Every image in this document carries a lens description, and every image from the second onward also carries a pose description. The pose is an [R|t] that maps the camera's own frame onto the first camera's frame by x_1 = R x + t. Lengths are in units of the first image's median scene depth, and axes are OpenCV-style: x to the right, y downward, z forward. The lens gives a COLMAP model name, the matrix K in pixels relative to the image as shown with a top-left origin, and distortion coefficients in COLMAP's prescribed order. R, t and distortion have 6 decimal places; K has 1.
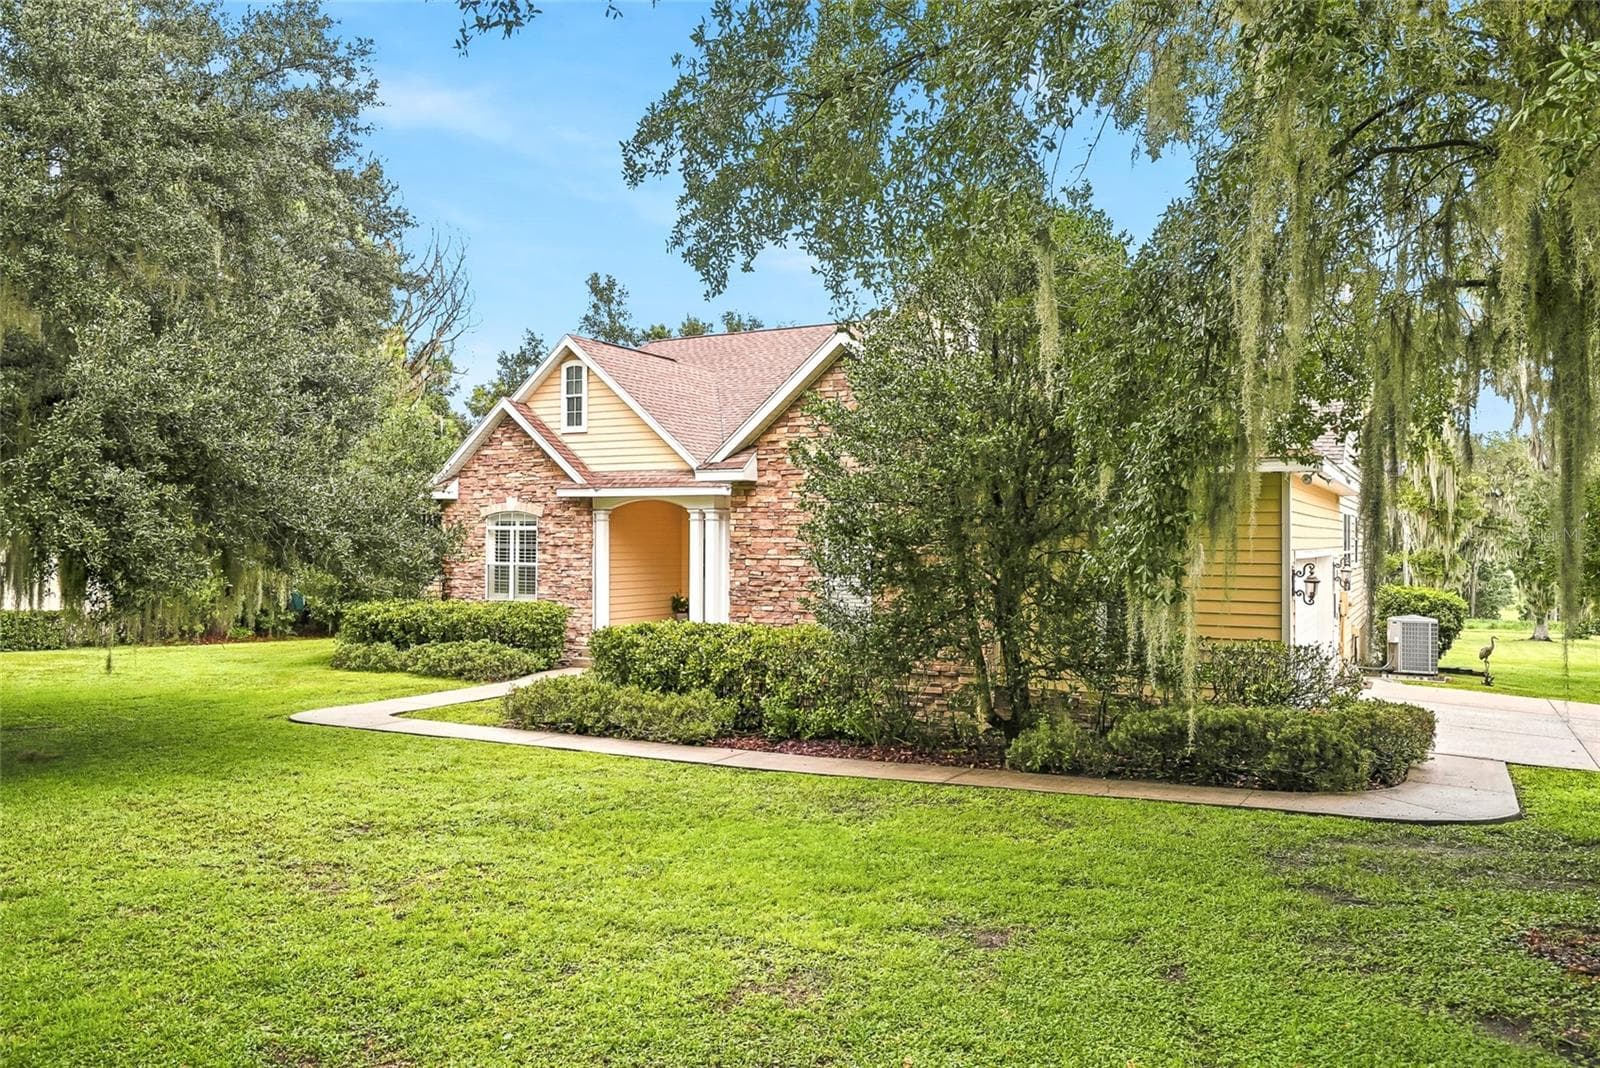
lens RADIAL K [[1145.8, 0, 800.0], [0, 1145.8, 534.0], [0, 0, 1]] dist [0.000592, -0.001164]
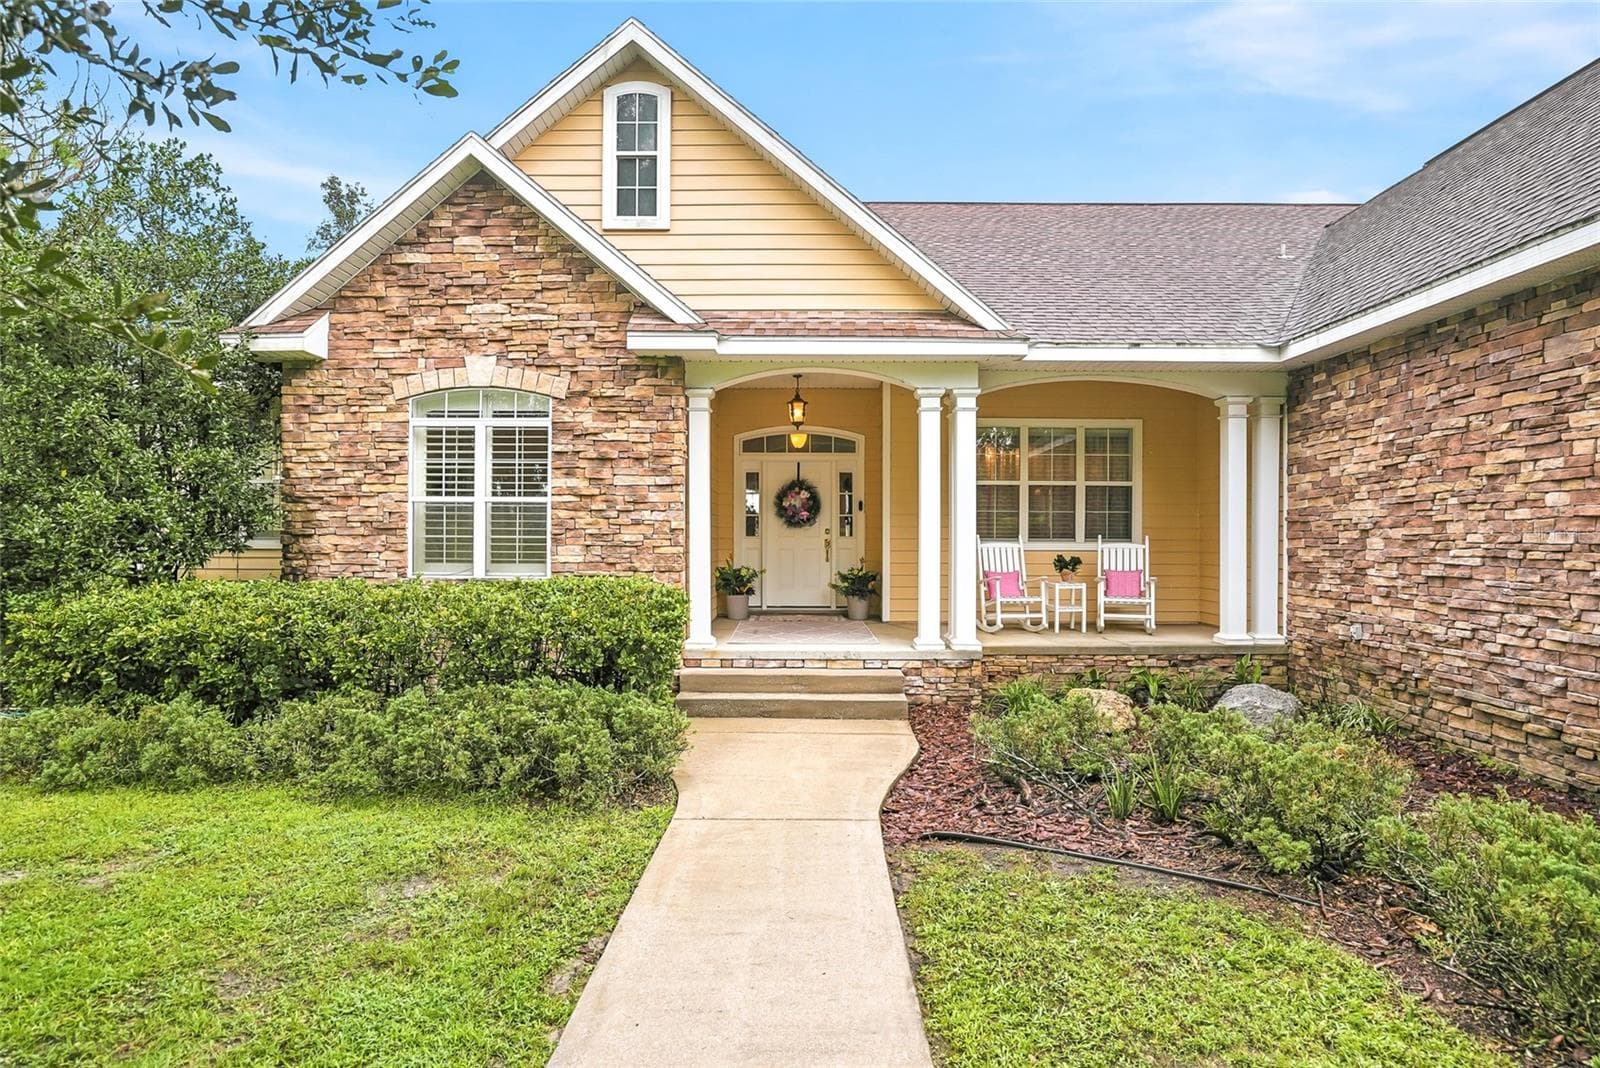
lens RADIAL K [[836.8, 0, 805.1], [0, 836.8, 537.0], [0, 0, 1]] dist [-0.050659, 0.031083]
pose [[0.886007, -0.001196, 0.463670, -0.296103], [-0.000948, 0.999990, 0.004390, 0.040280], [-0.463671, -0.004329, 0.885997, 0.652385]]
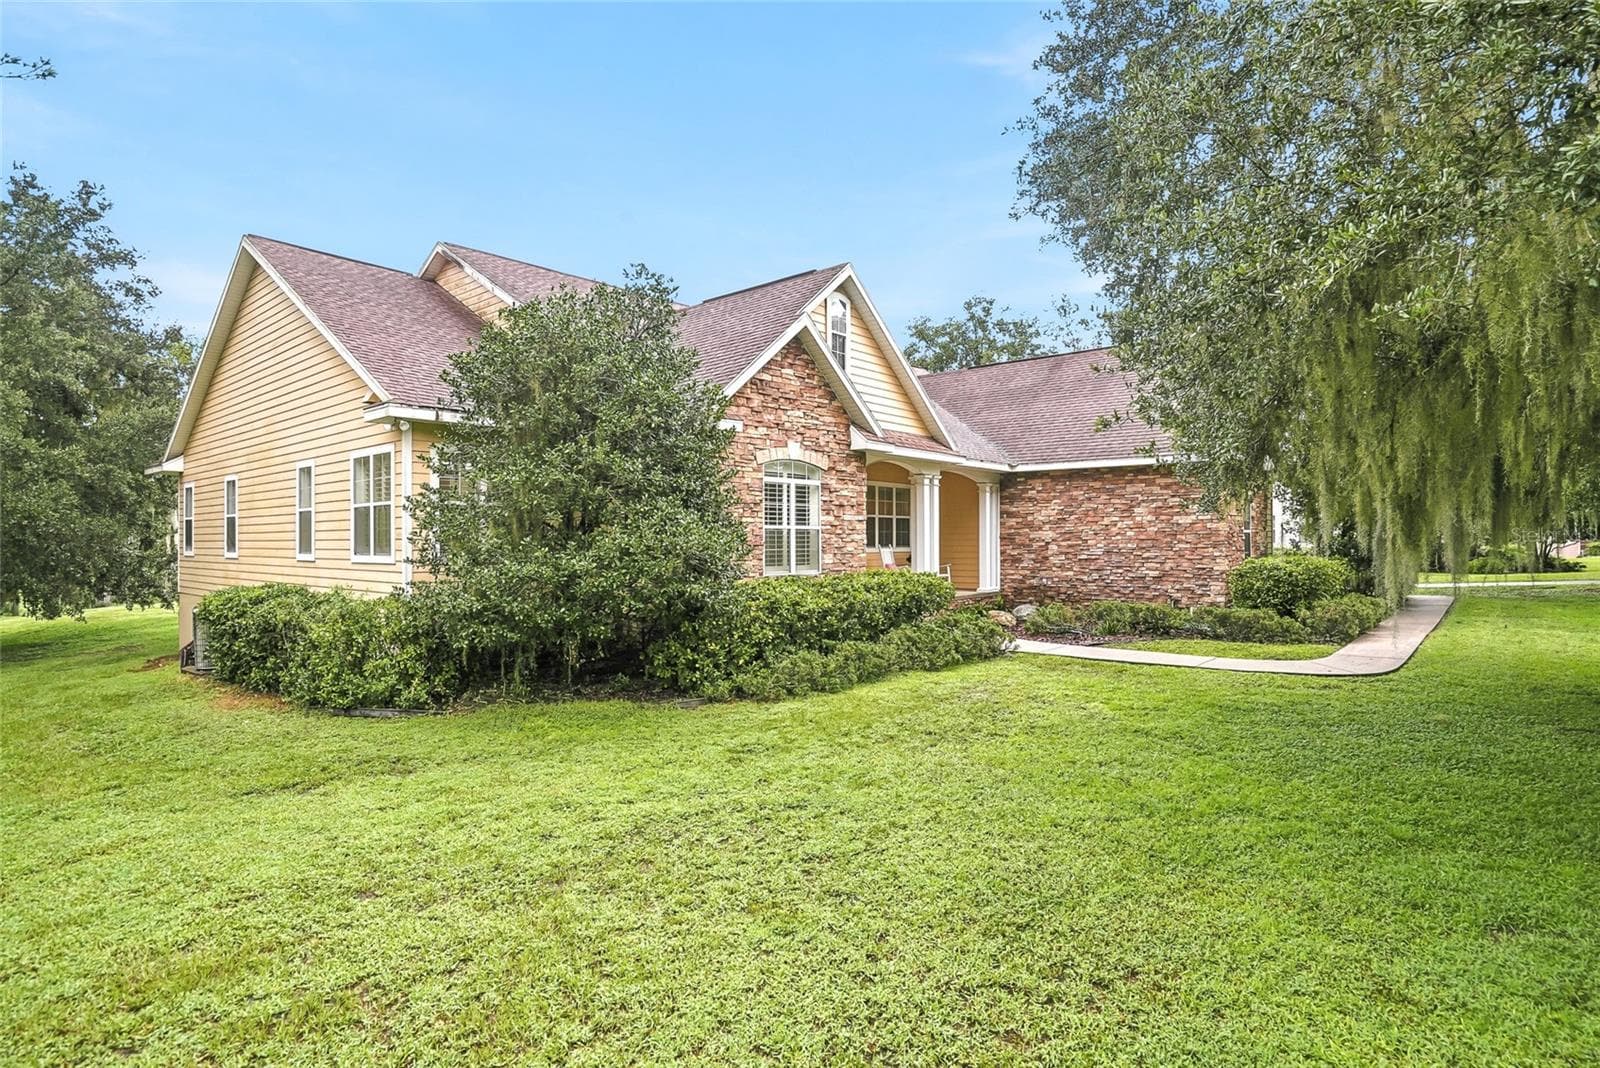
lens RADIAL K [[836.8, 0, 805.1], [0, 836.8, 537.0], [0, 0, 1]] dist [-0.050659, 0.031083]
pose [[0.221947, -0.002841, 0.975055, -0.817378], [-0.000531, 0.999995, 0.003035, 0.031346], [-0.975059, -0.001192, 0.221944, 0.881467]]
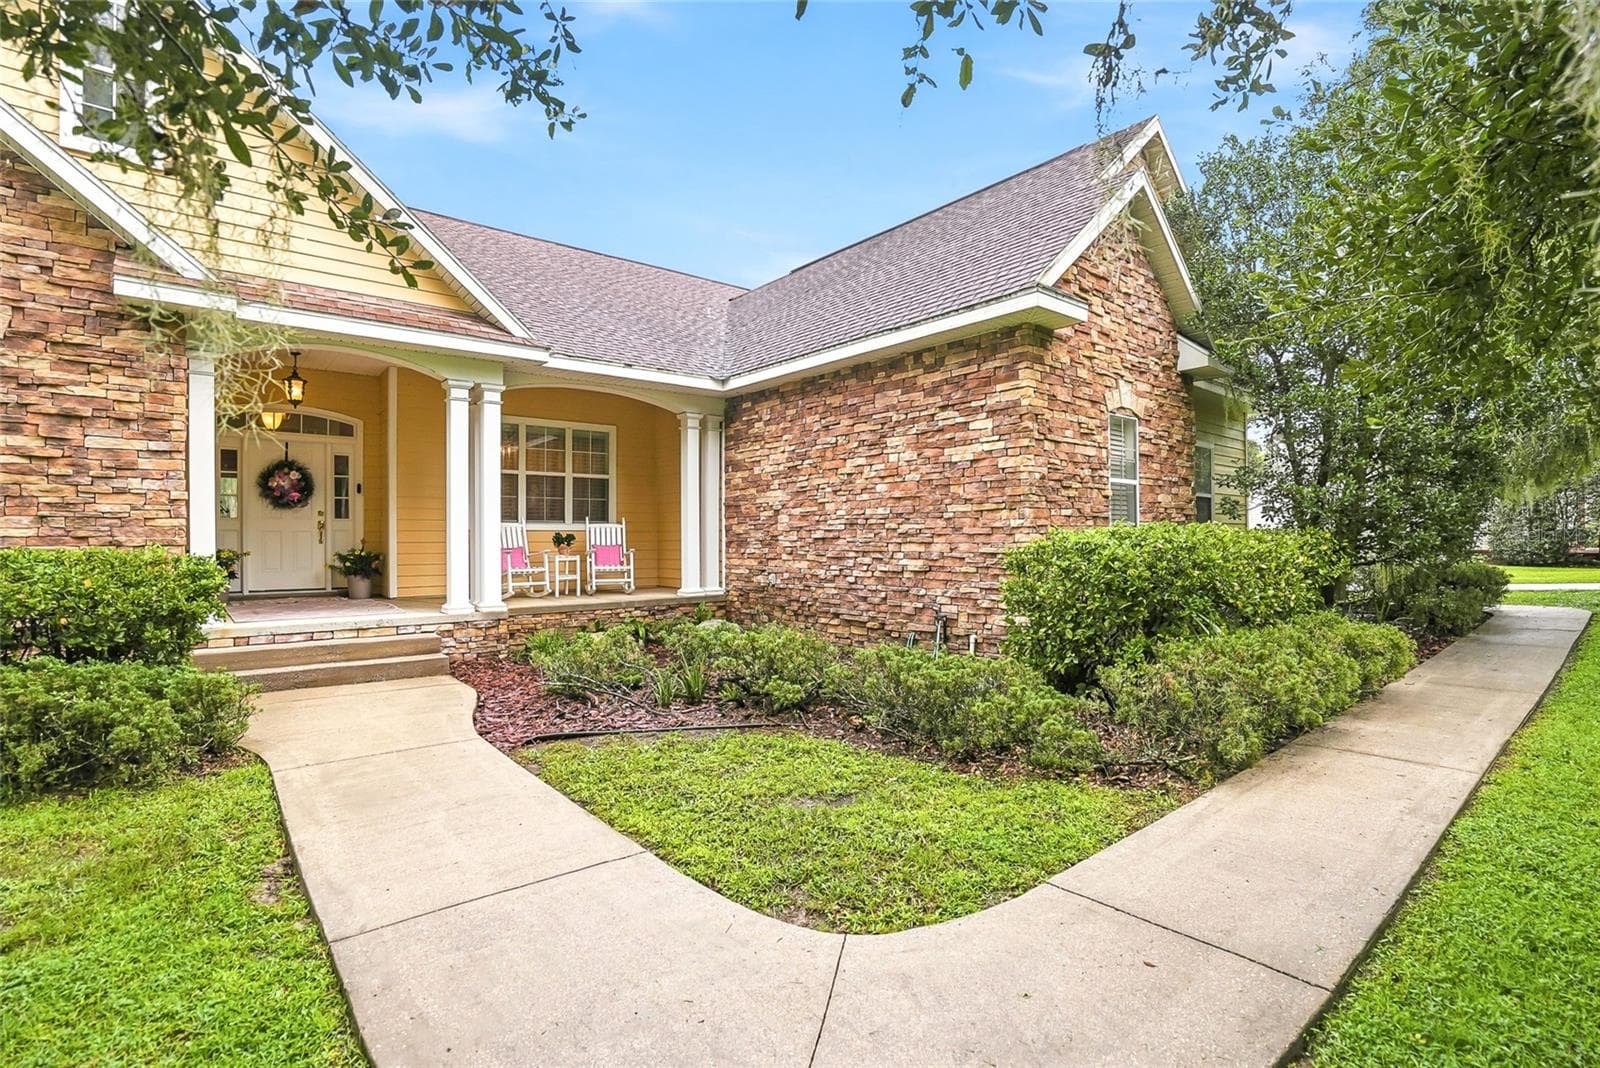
lens RADIAL K [[747.6, 0, 800.0], [0, 747.6, 534.0], [0, 0, 1]] dist [-0.062041, 0.024438]
pose [[0.377772, -0.001452, 0.925897, -0.347822], [0.003548, 0.999994, 0.000121, 0.052317], [-0.925892, 0.003240, 0.377775, 0.659581]]
